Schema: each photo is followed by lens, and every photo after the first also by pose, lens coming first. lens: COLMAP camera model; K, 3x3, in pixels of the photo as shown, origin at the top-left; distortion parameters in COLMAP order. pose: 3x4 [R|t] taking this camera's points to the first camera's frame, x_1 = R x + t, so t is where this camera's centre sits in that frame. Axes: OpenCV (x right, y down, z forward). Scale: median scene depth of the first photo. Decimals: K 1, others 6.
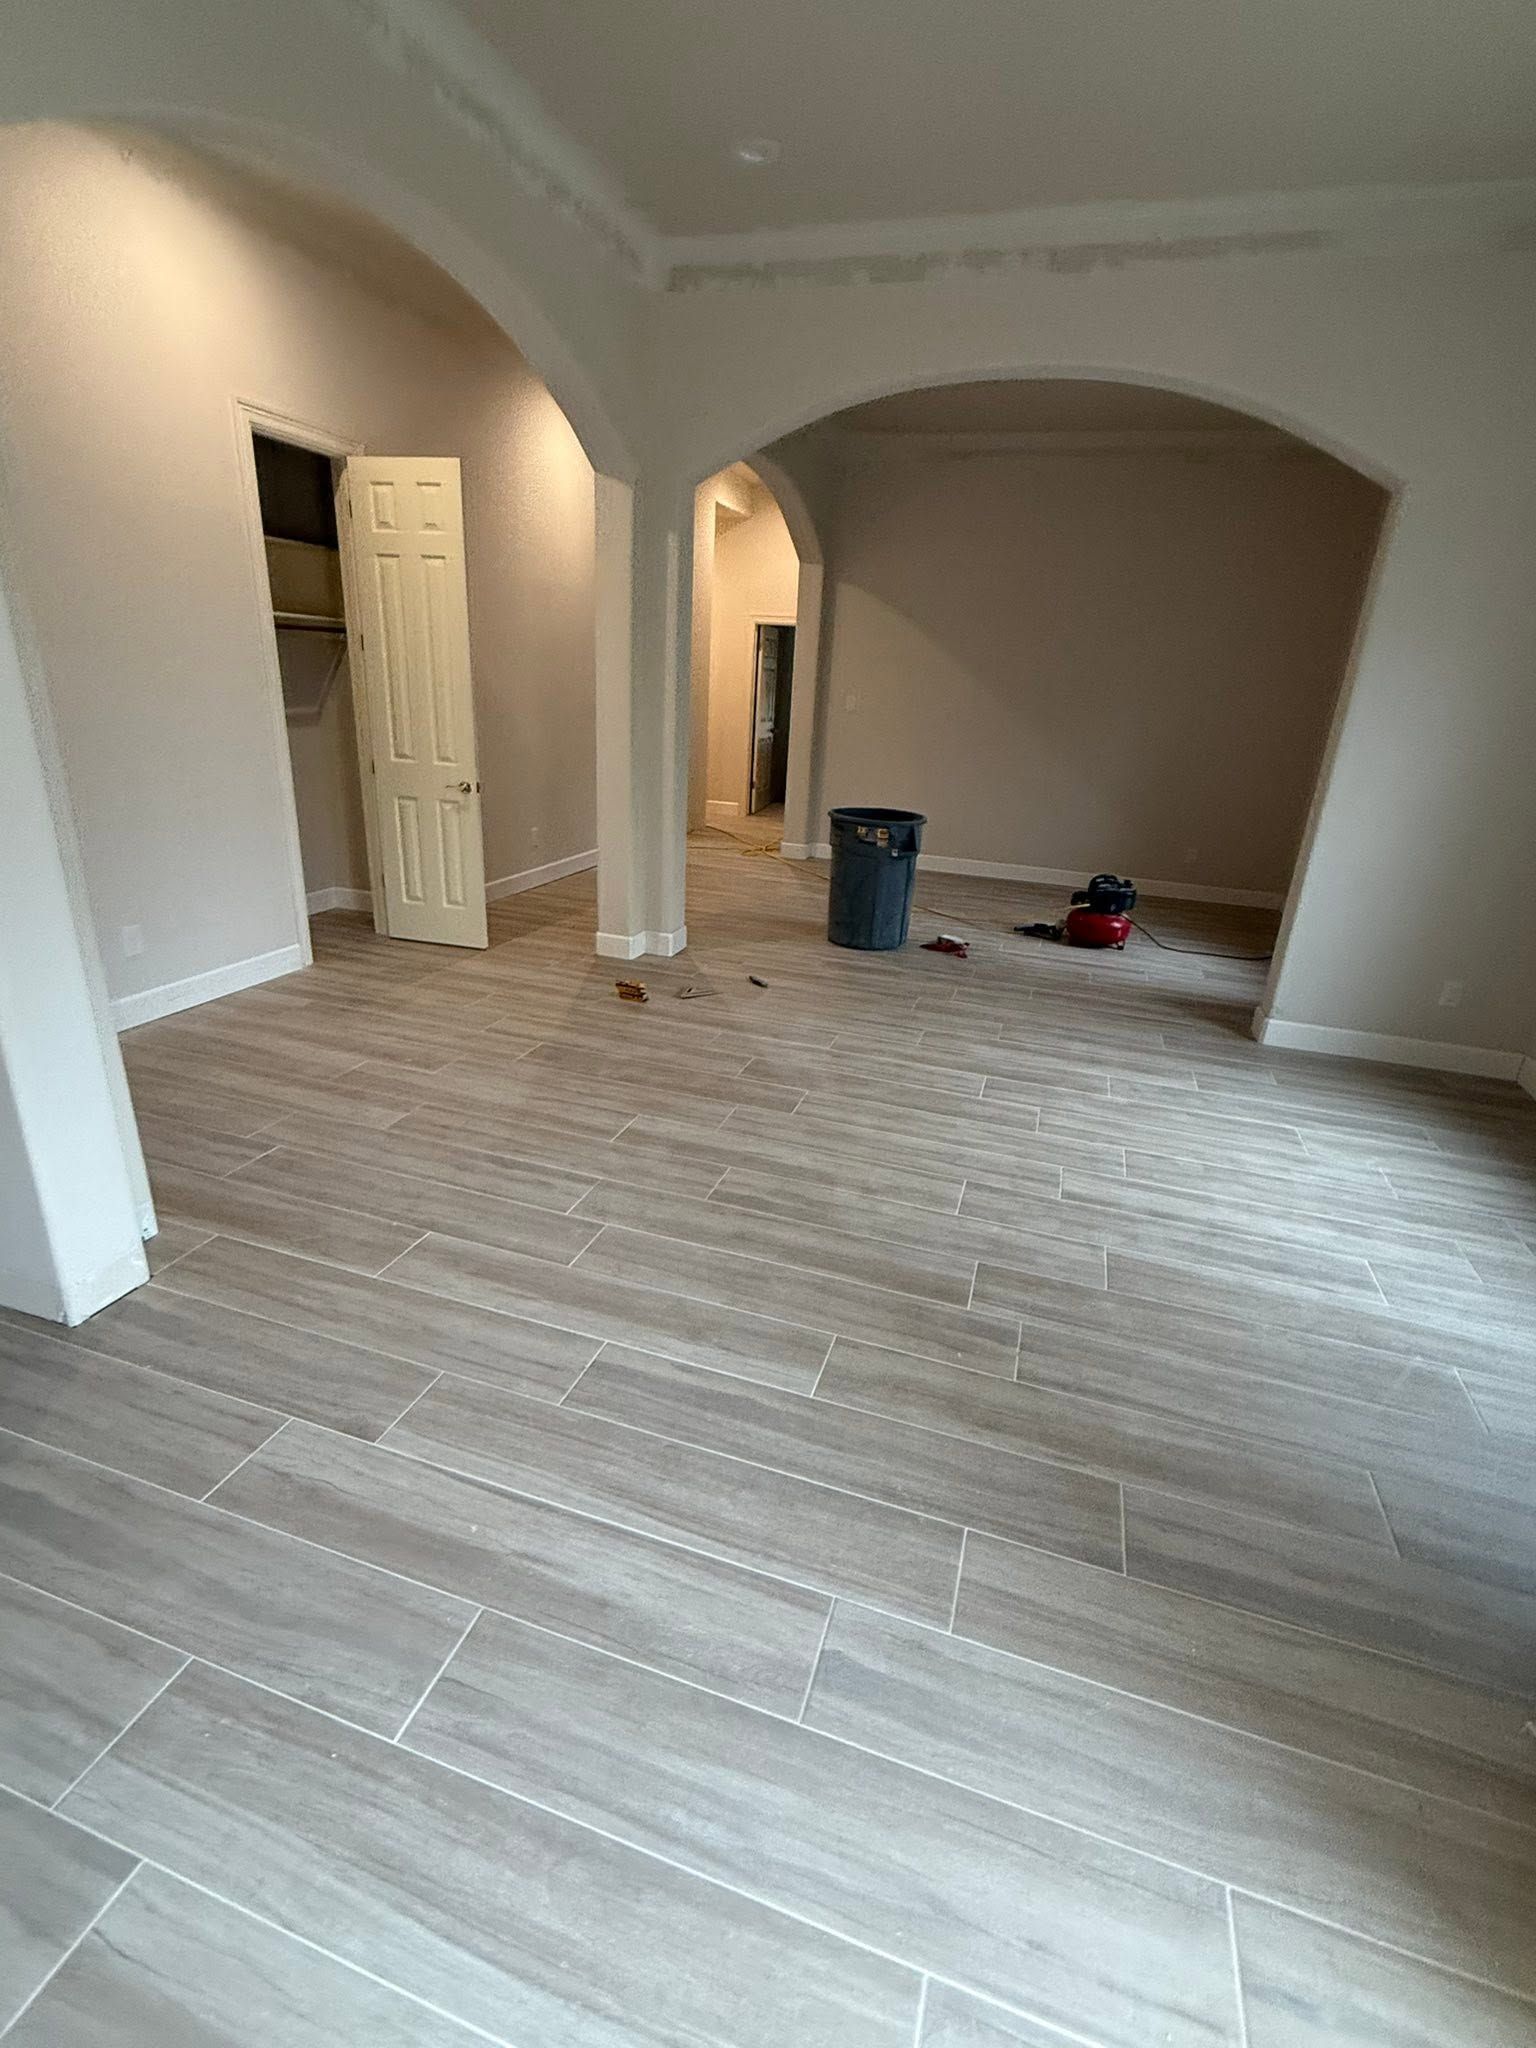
lens RADIAL K [[940.1, 0, 770.5], [0, 940.1, 1023.7], [0, 0, 1]] dist [-0.000250, -0.000228]
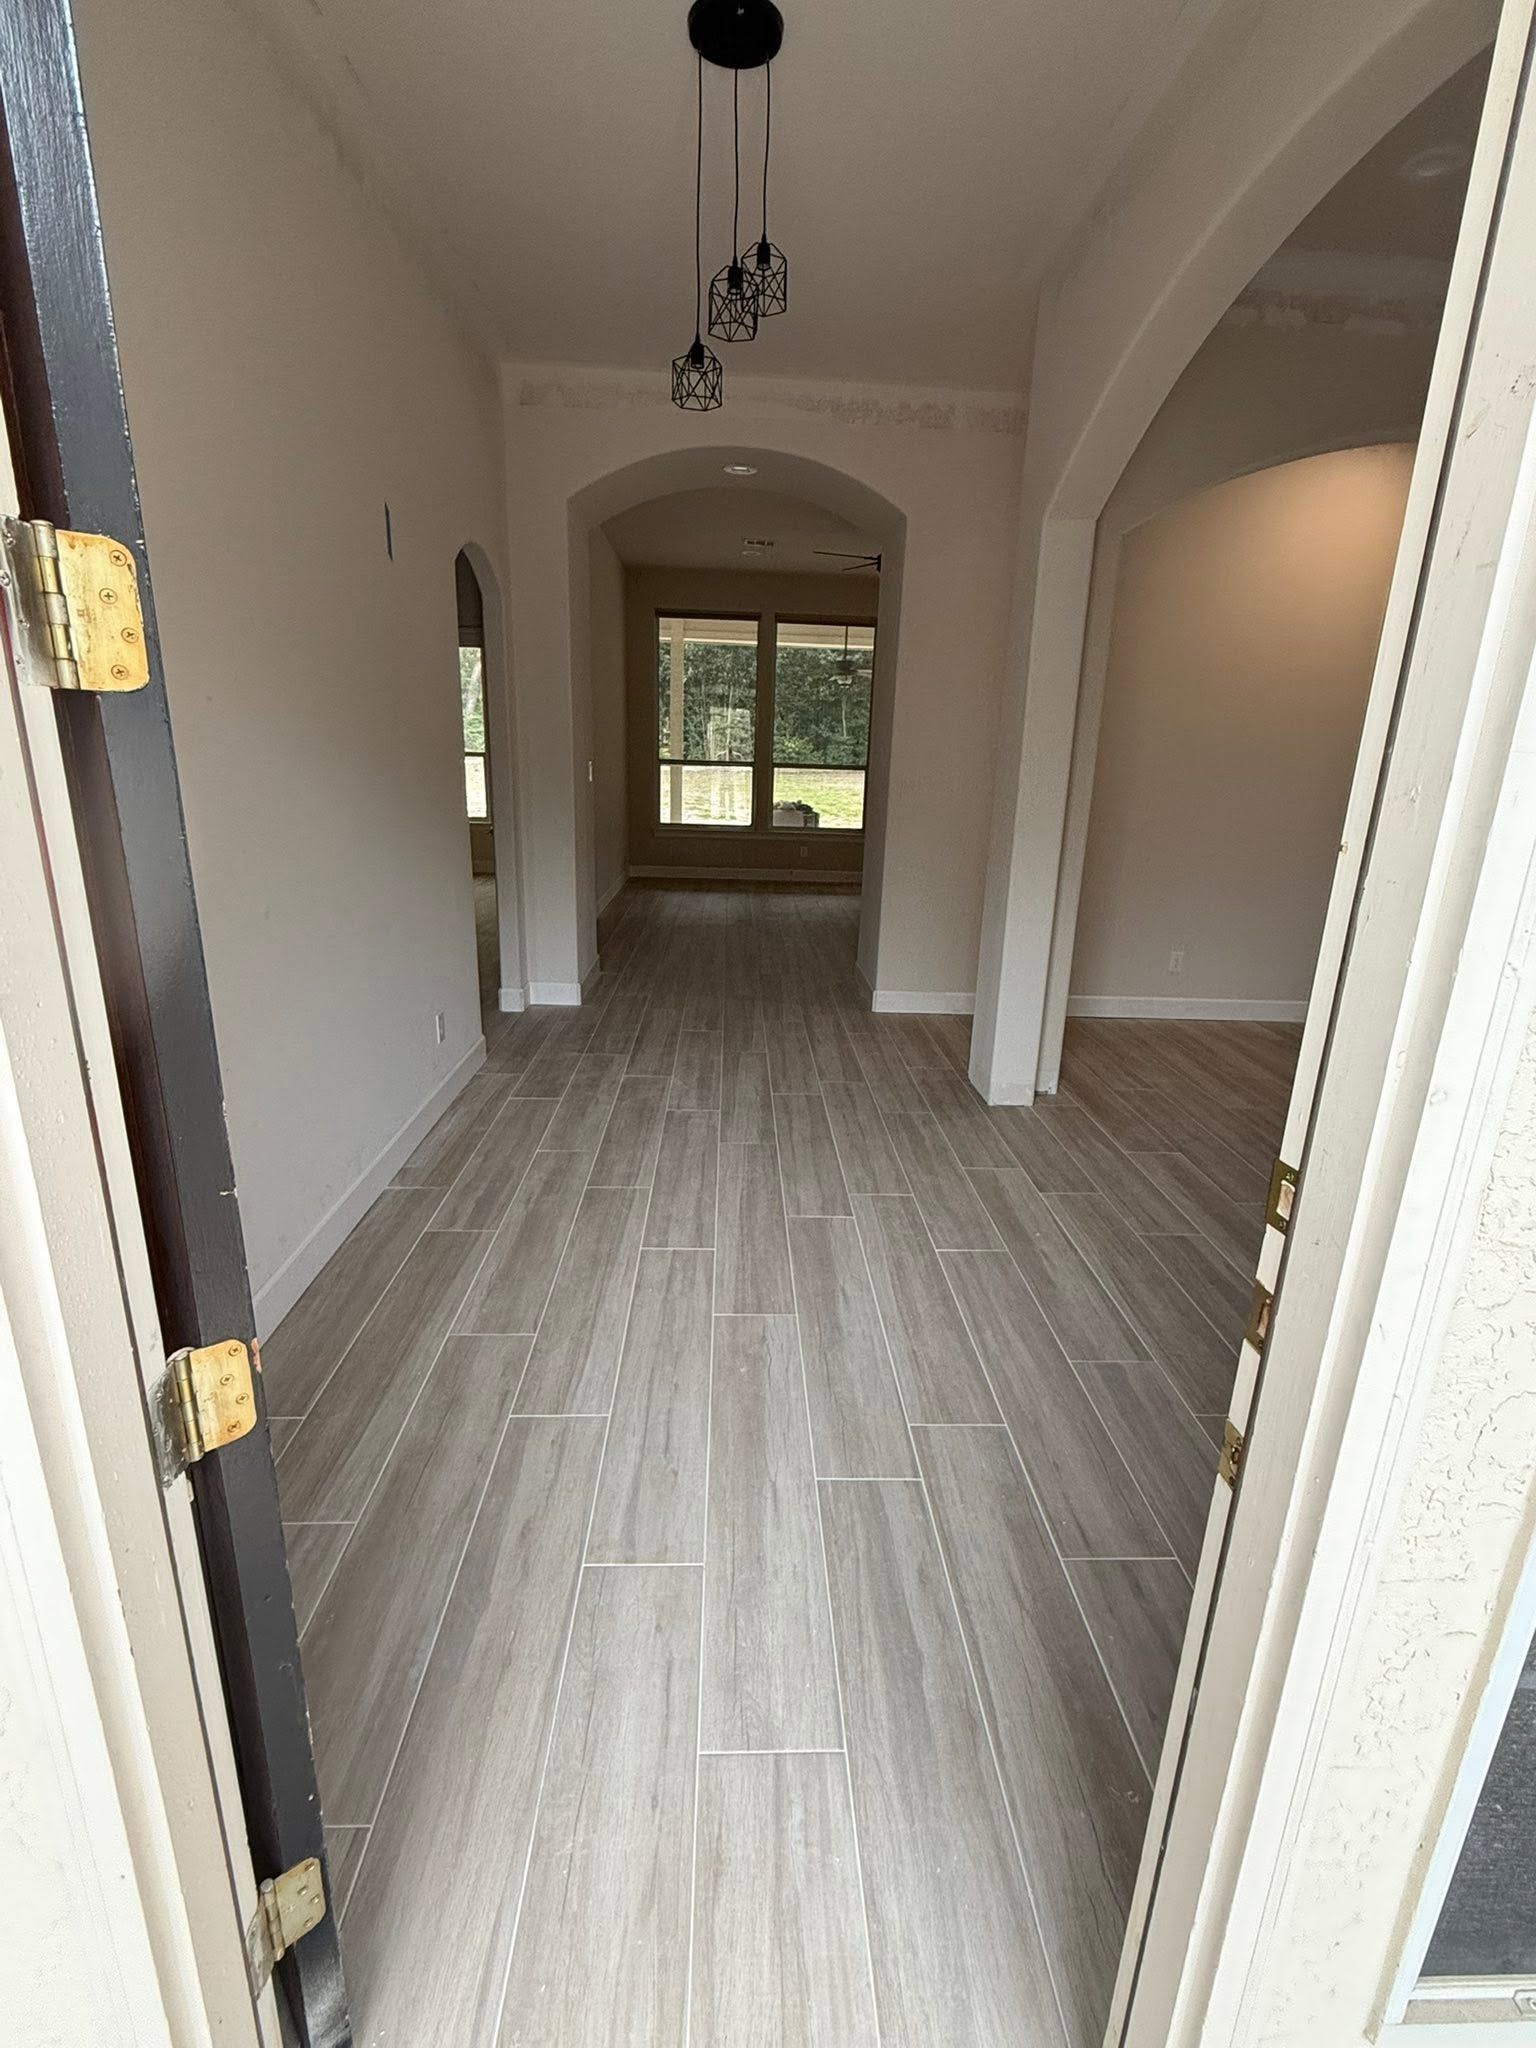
lens RADIAL K [[940.1, 0, 765.6], [0, 940.1, 1023.9], [0, 0, 1]] dist [-0.000250, -0.000228]
pose [[0.339157, 0.217460, -0.915250, 0.975692], [-0.339073, 0.935778, 0.096689, 0.161959], [0.877497, 0.277544, 0.391111, -0.228406]]
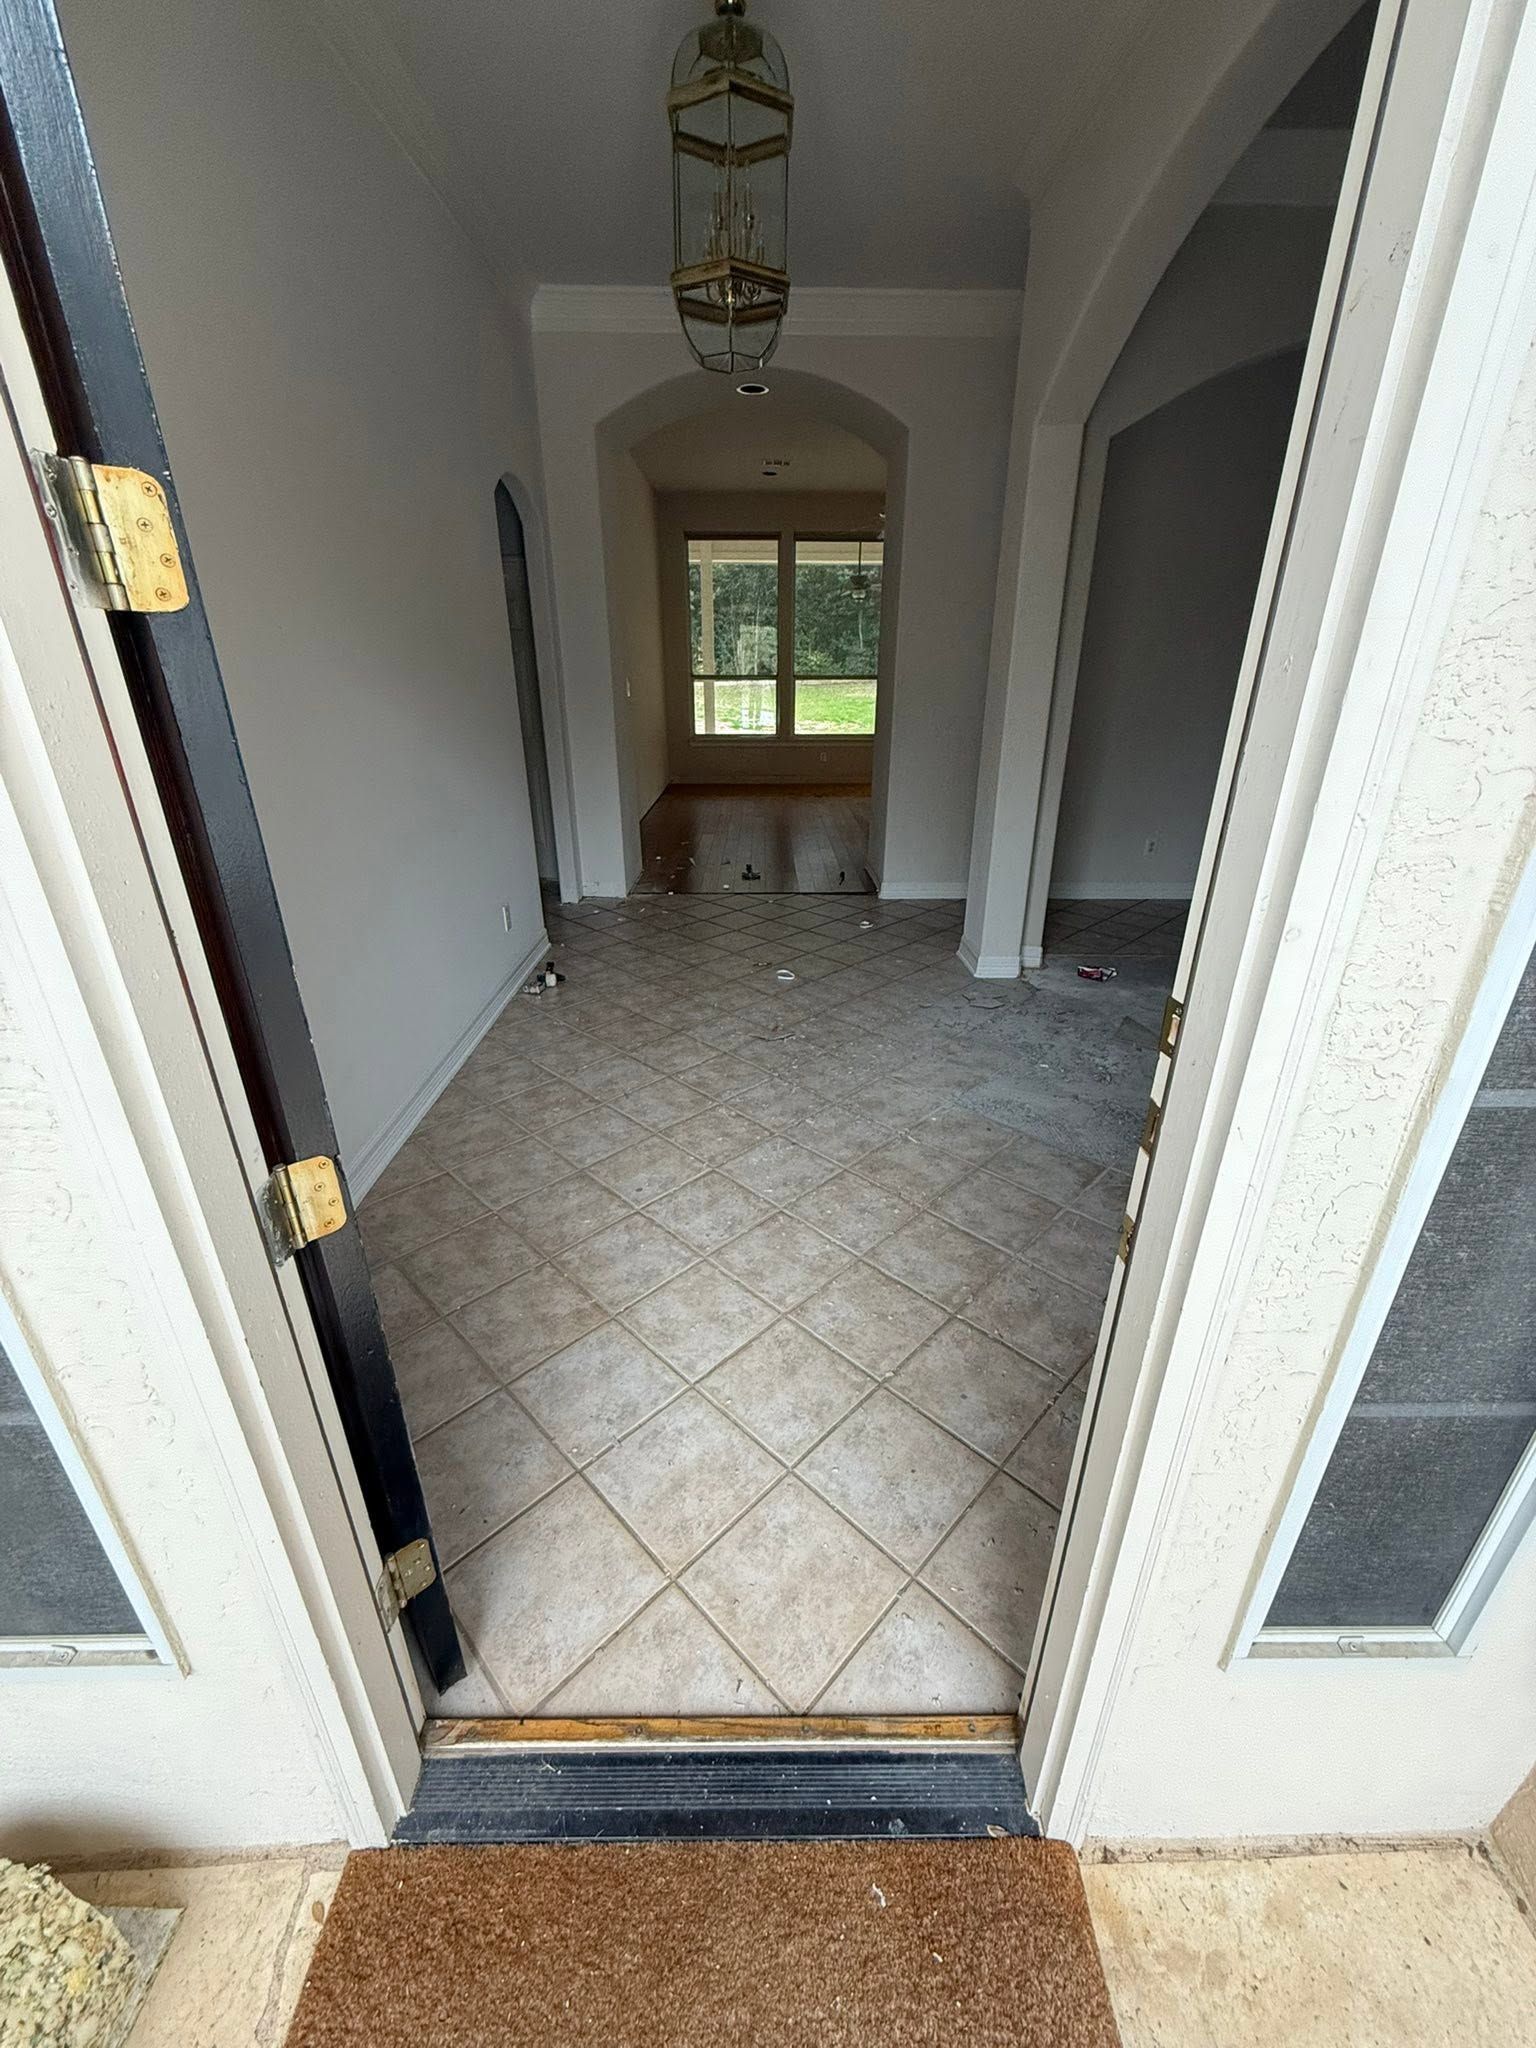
lens RADIAL K [[811.6, 0, 774.7], [0, 811.6, 1020.4], [0, 0, 1]] dist [0.000635, -0.000702]
pose [[0.308650, 0.325767, -0.893651, 1.047812], [-0.314686, 0.921587, 0.227264, 0.160774], [0.897612, 0.211074, 0.386962, -0.144520]]
